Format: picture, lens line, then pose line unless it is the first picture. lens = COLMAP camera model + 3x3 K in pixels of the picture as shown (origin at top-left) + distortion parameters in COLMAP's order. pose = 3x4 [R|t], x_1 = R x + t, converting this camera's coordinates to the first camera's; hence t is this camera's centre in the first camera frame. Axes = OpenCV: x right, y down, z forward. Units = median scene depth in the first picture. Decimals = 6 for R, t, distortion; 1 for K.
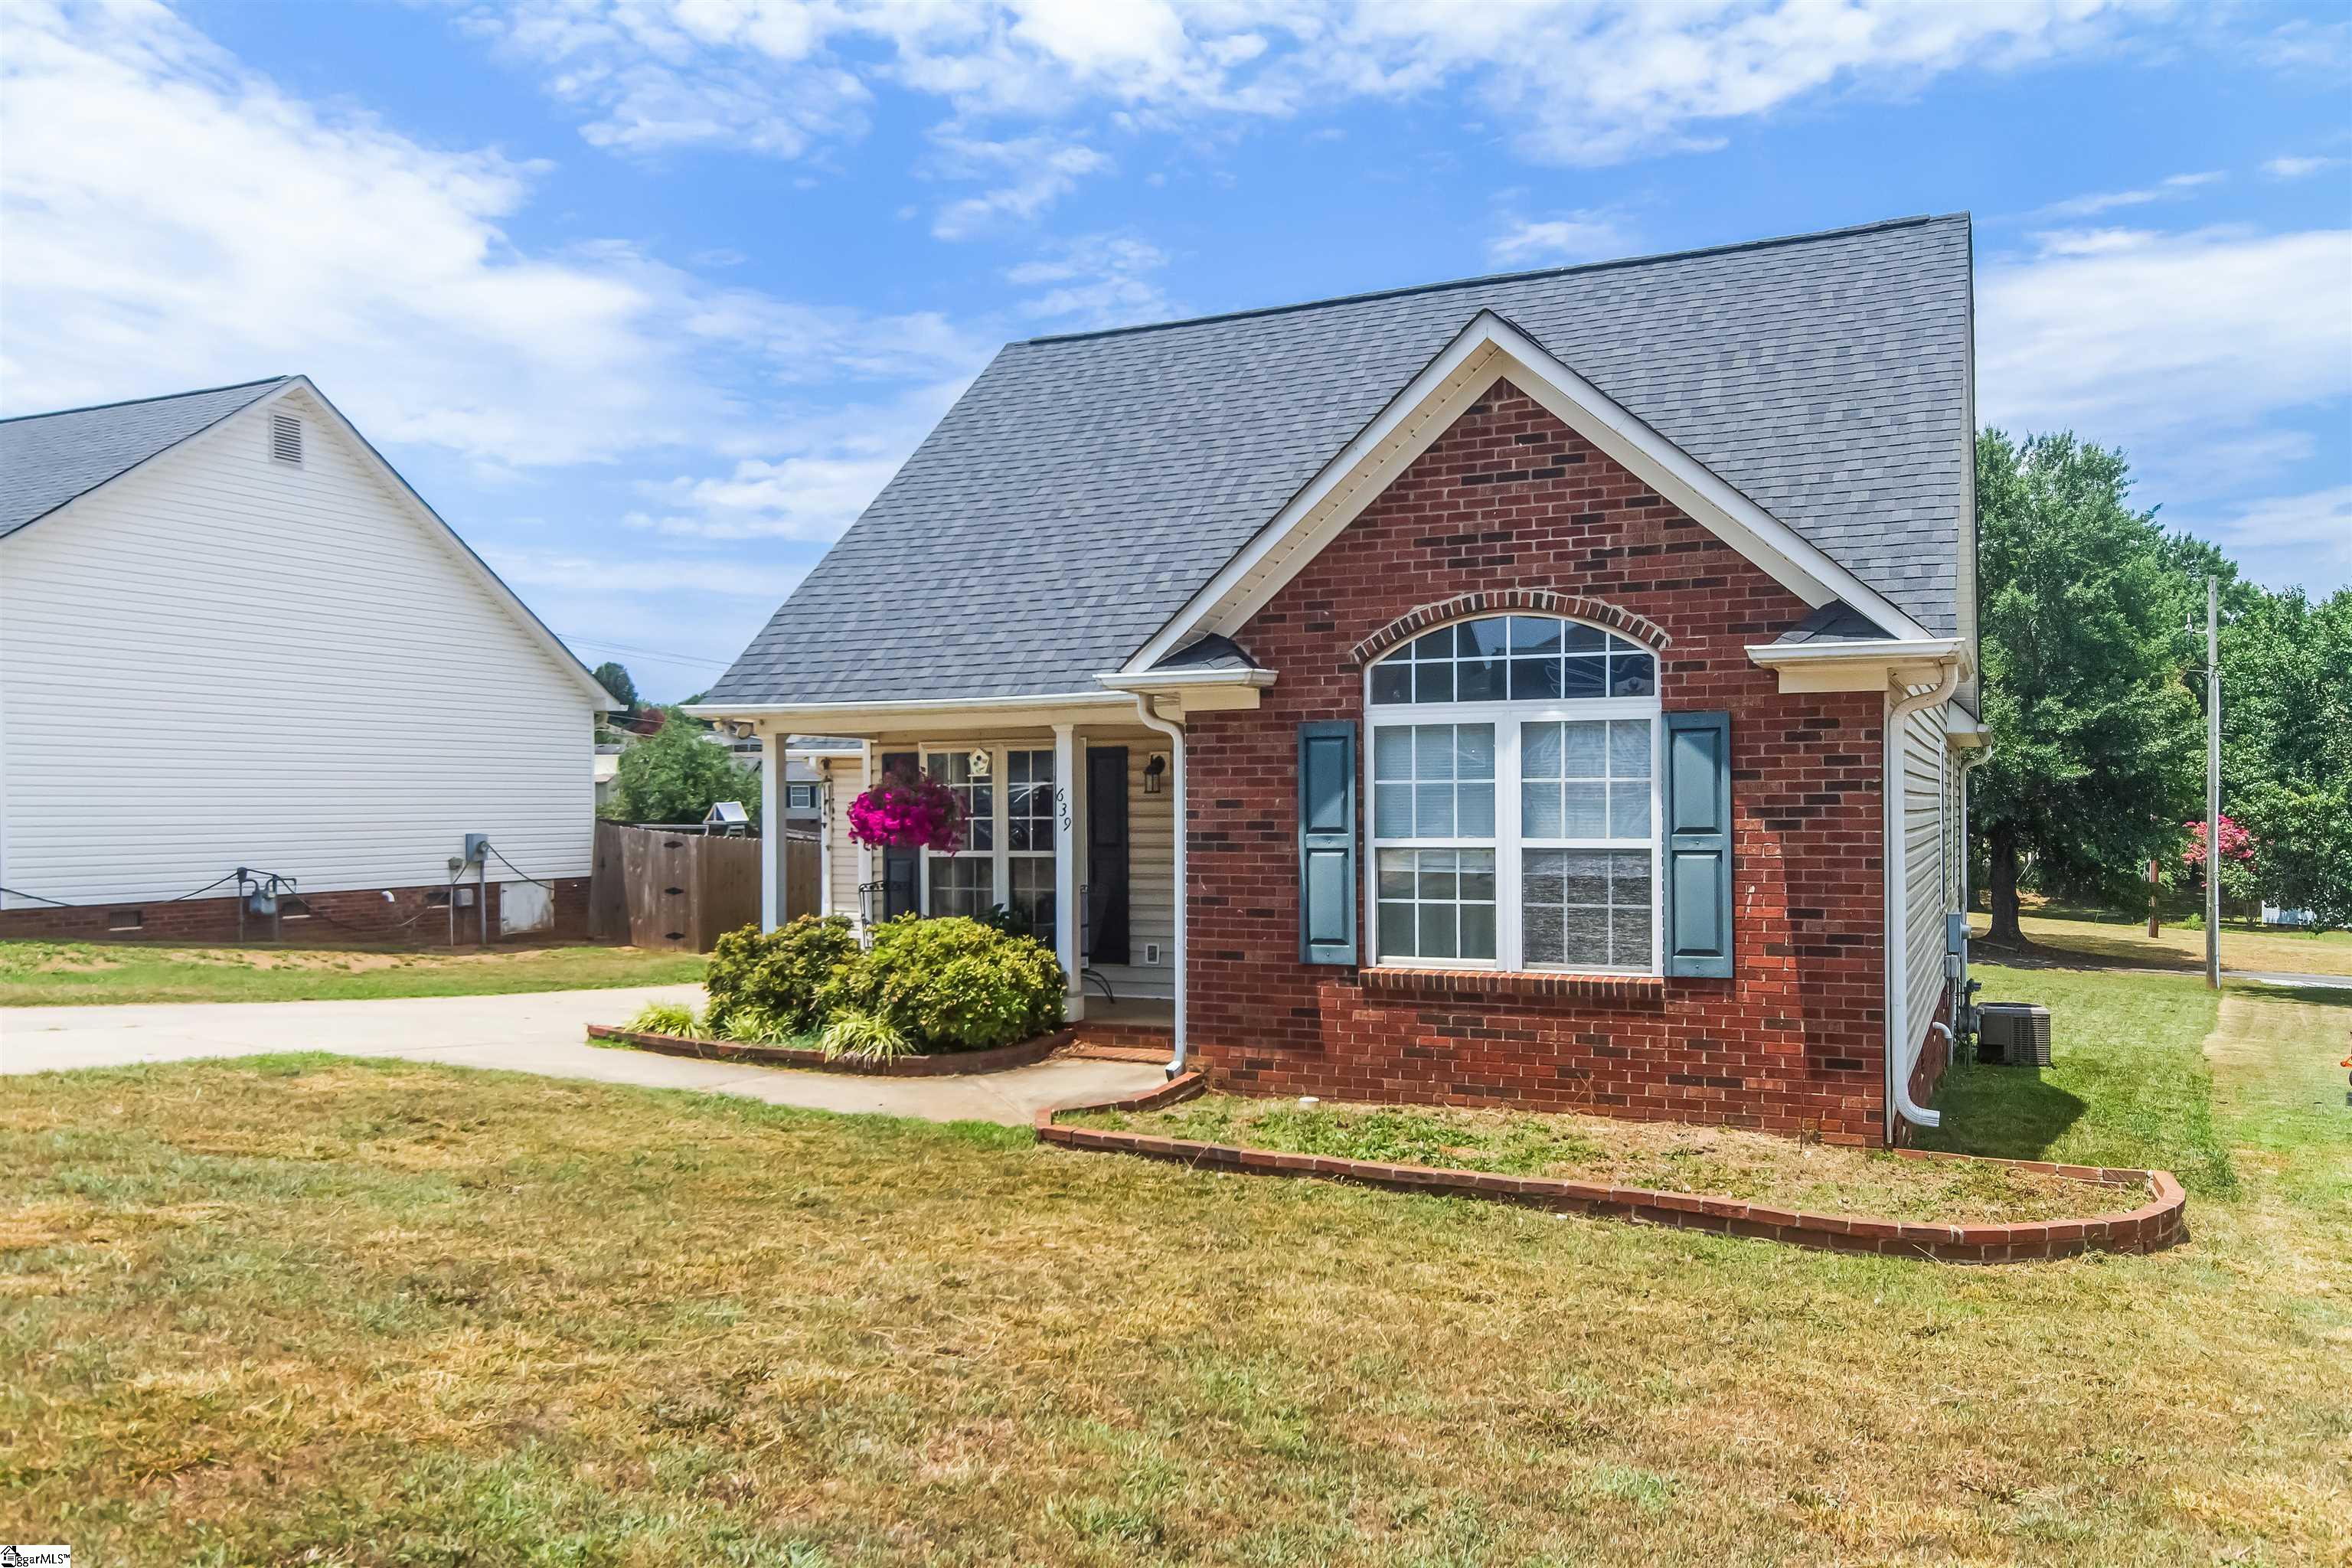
lens RADIAL K [[1777.7, 0, 1163.9], [0, 1777.7, 789.9], [0, 0, 1]] dist [-0.089679, 0.116647]
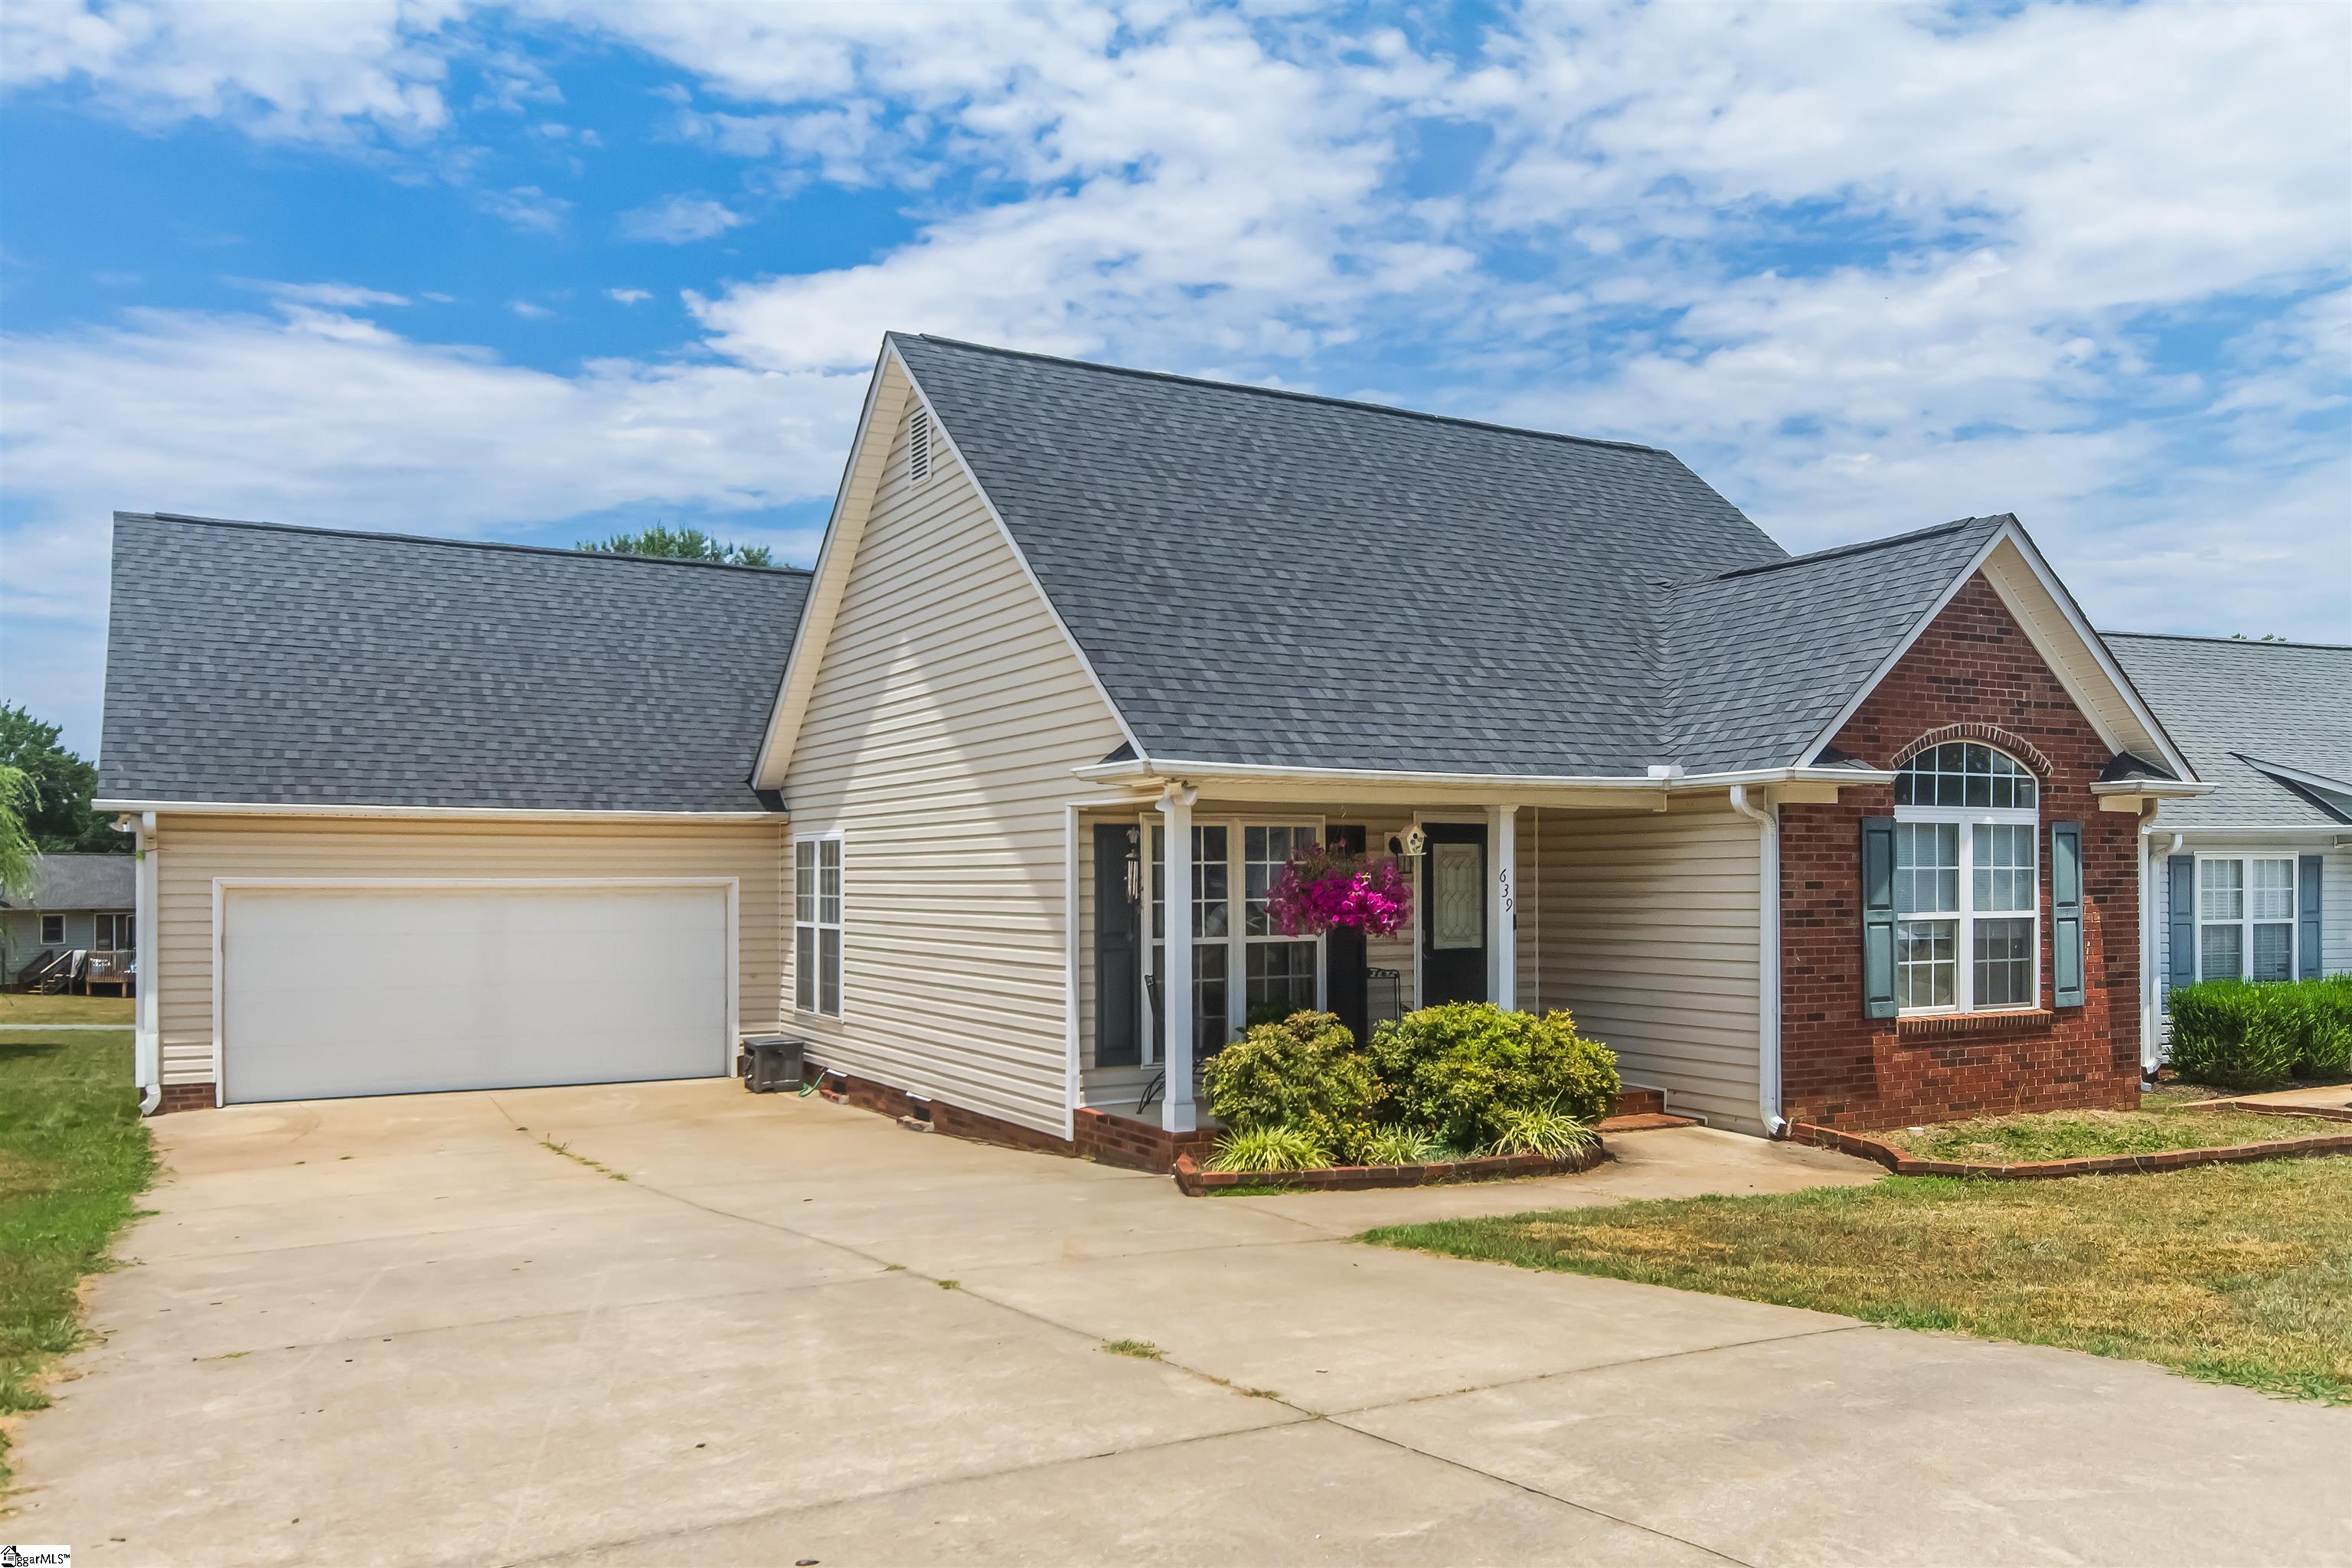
lens RADIAL K [[1777.7, 0, 1163.9], [0, 1777.7, 789.9], [0, 0, 1]] dist [-0.089679, 0.116647]
pose [[0.587830, 0.041833, 0.807902, -1.205459], [-0.009294, 0.998945, -0.044963, 0.001454], [-0.808931, 0.018922, 0.587599, 0.710942]]
